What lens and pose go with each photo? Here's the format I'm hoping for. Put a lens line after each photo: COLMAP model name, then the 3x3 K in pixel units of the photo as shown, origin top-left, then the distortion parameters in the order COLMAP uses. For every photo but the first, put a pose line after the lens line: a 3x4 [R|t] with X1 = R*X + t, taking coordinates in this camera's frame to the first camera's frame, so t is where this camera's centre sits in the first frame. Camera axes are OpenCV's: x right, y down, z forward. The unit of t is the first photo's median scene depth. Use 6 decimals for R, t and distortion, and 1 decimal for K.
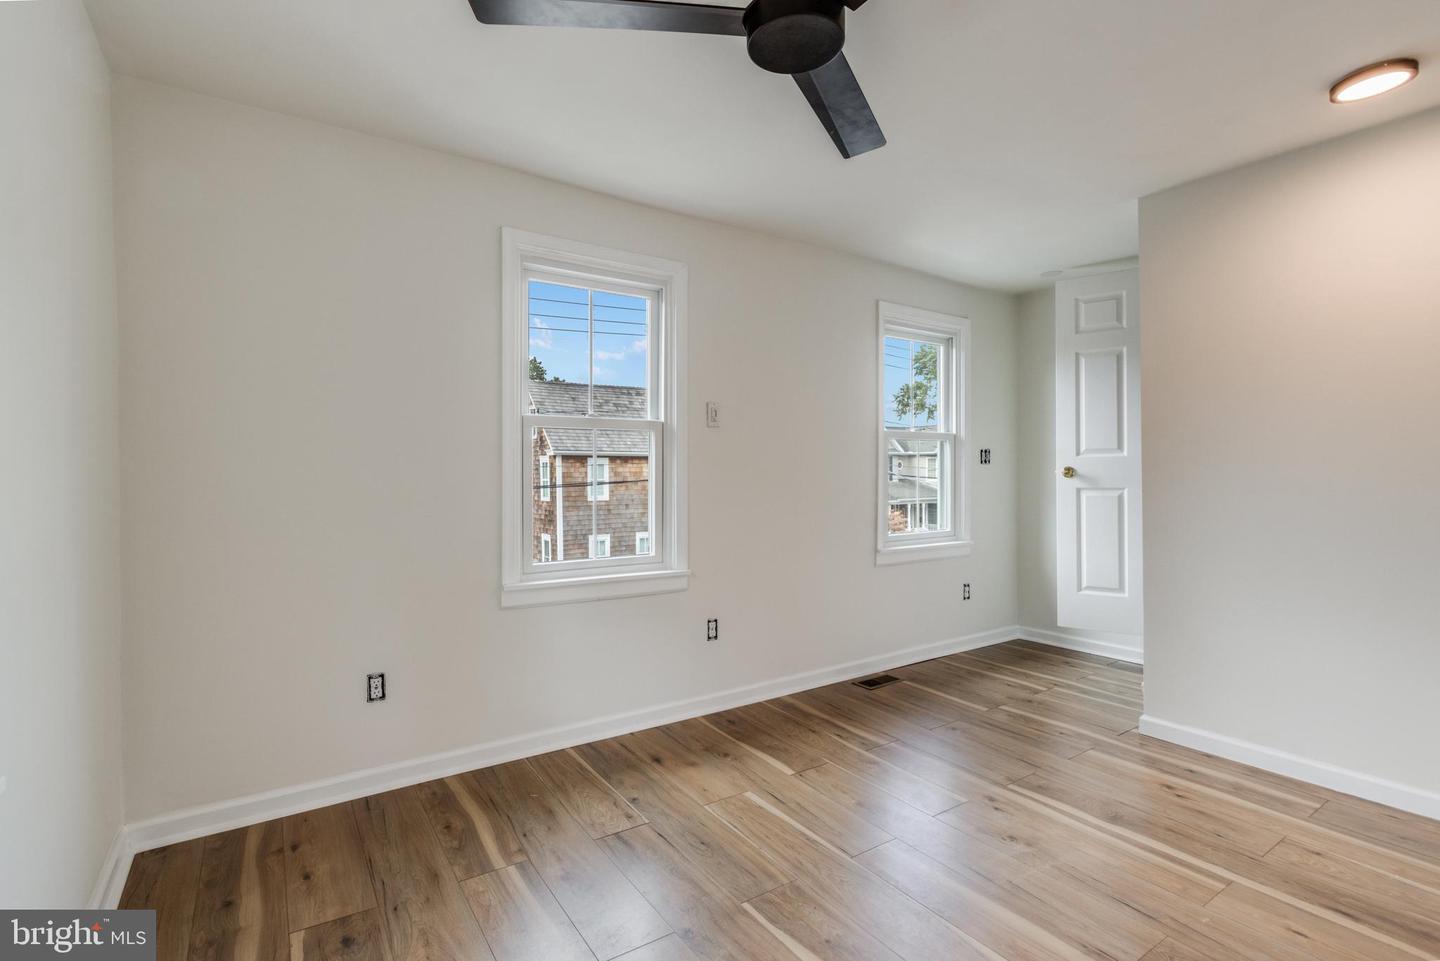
lens RADIAL K [[671.2, 0, 706.6], [0, 671.2, 475.3], [0, 0, 1]] dist [-0.001684, -0.000798]
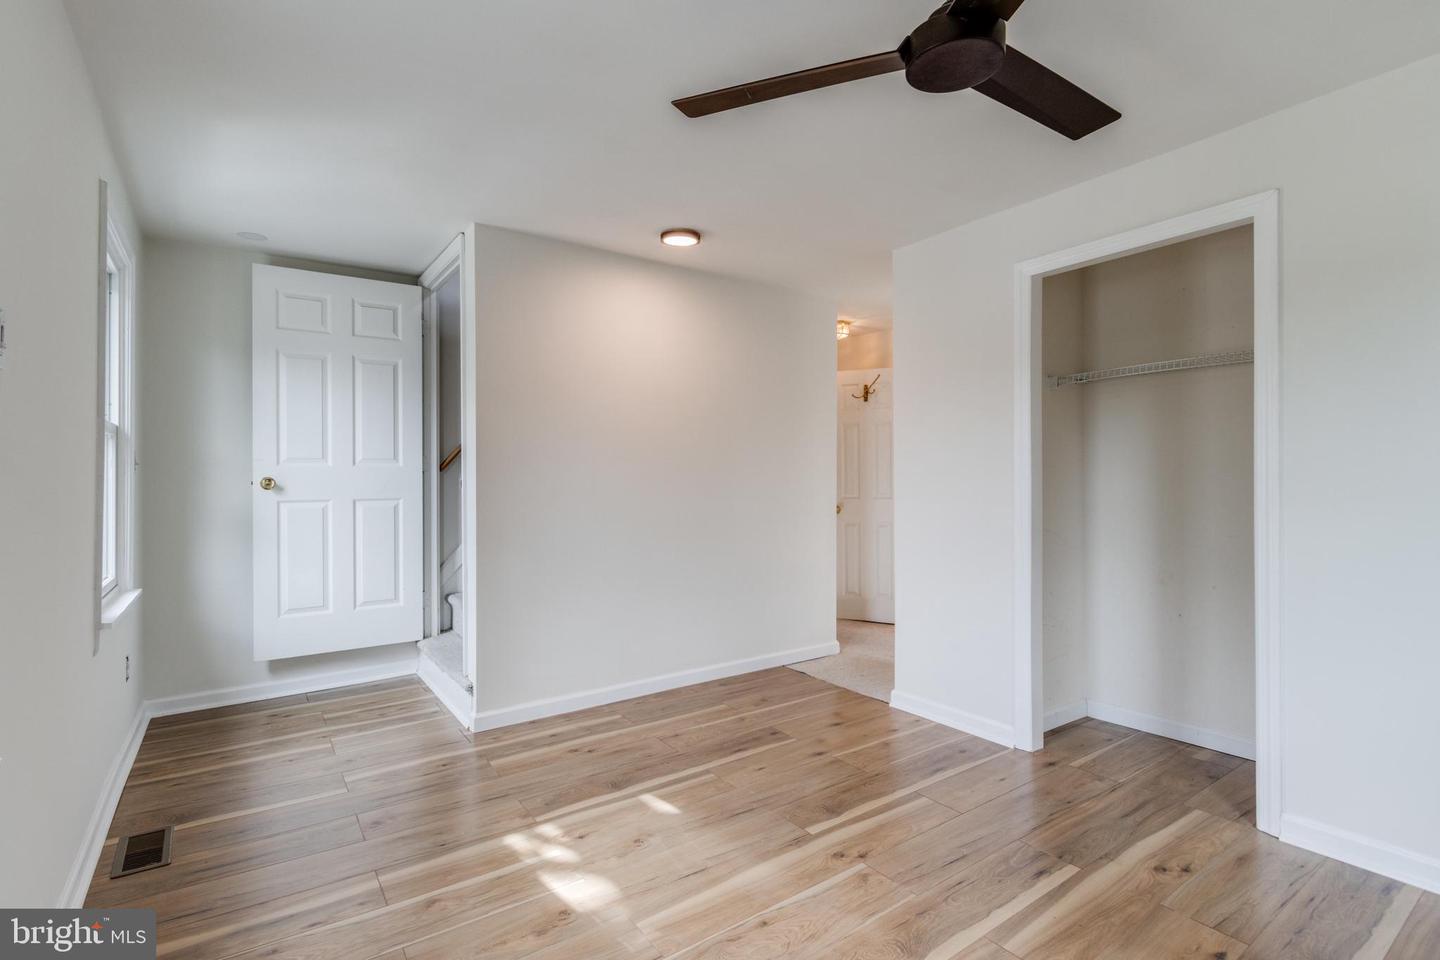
lens RADIAL K [[679.0, 0, 702.6], [0, 679.0, 470.2], [0, 0, 1]] dist [-0.000857, -0.000475]
pose [[-0.024061, 0.015097, 0.999596, -0.462547], [0.012395, 0.999814, -0.014802, -0.003696], [-0.999634, 0.012034, -0.024244, 0.729405]]
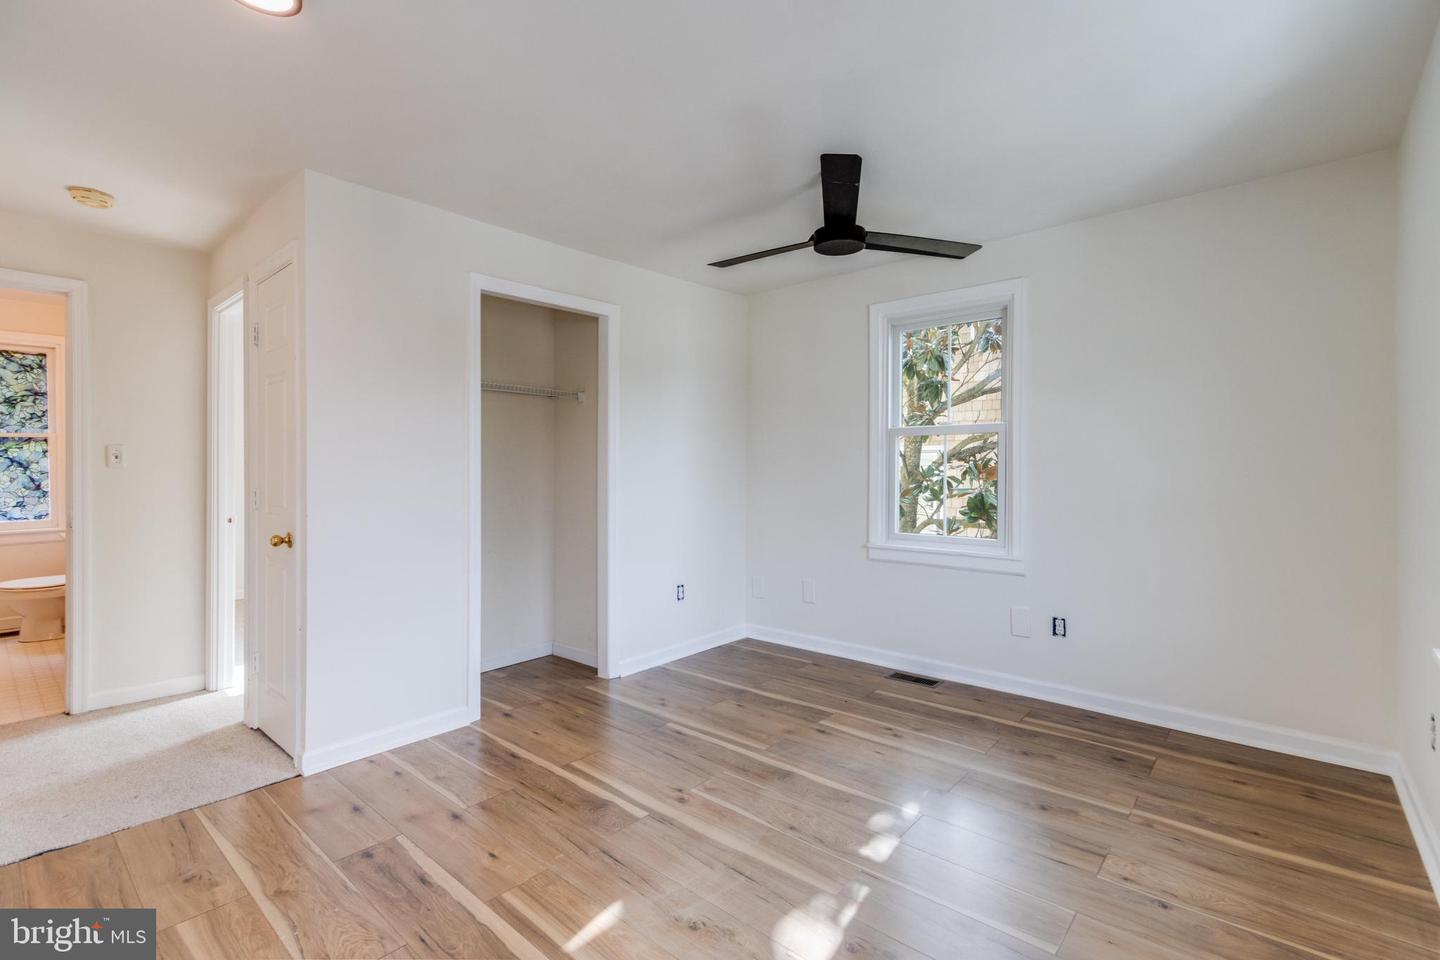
lens RADIAL K [[658.2, 0, 710.3], [0, 658.2, 467.2], [0, 0, 1]] dist [0.012858, -0.000700]
pose [[-0.964614, 0.004924, -0.263619, 0.509796], [0.004485, 0.999987, 0.002267, -0.008973], [0.263627, 0.001004, -0.964624, 1.402706]]
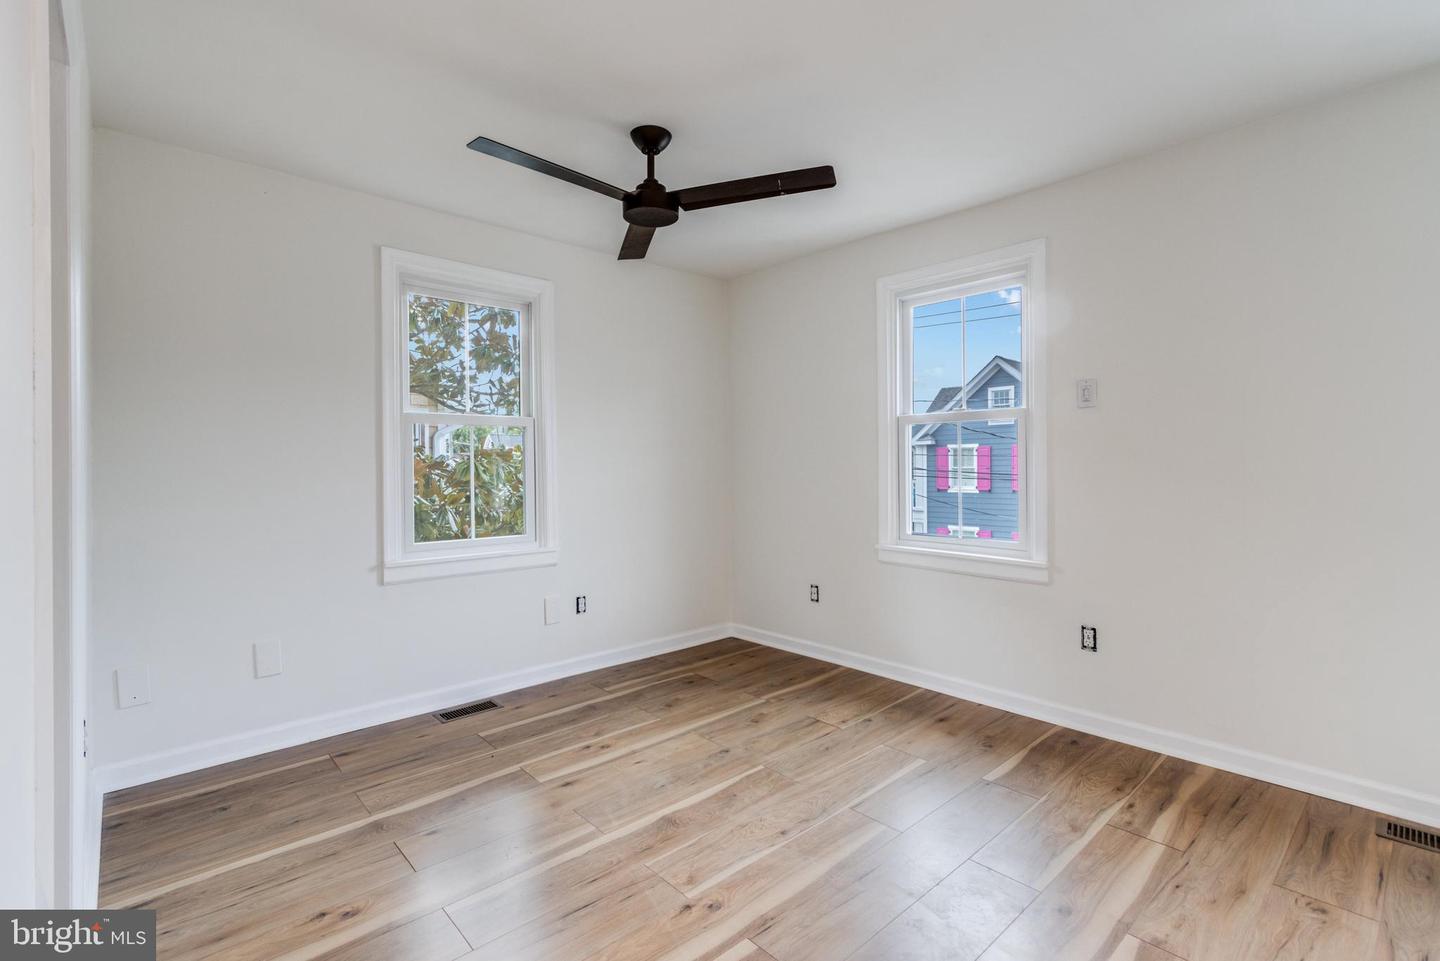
lens RADIAL K [[658.2, 0, 710.3], [0, 658.2, 467.7], [0, 0, 1]] dist [0.012858, -0.000700]
pose [[0.151663, 0.006034, -0.988414, 0.948773], [0.001221, 0.999979, 0.006292, 0.000684], [0.988432, -0.002161, 0.151652, 0.459168]]
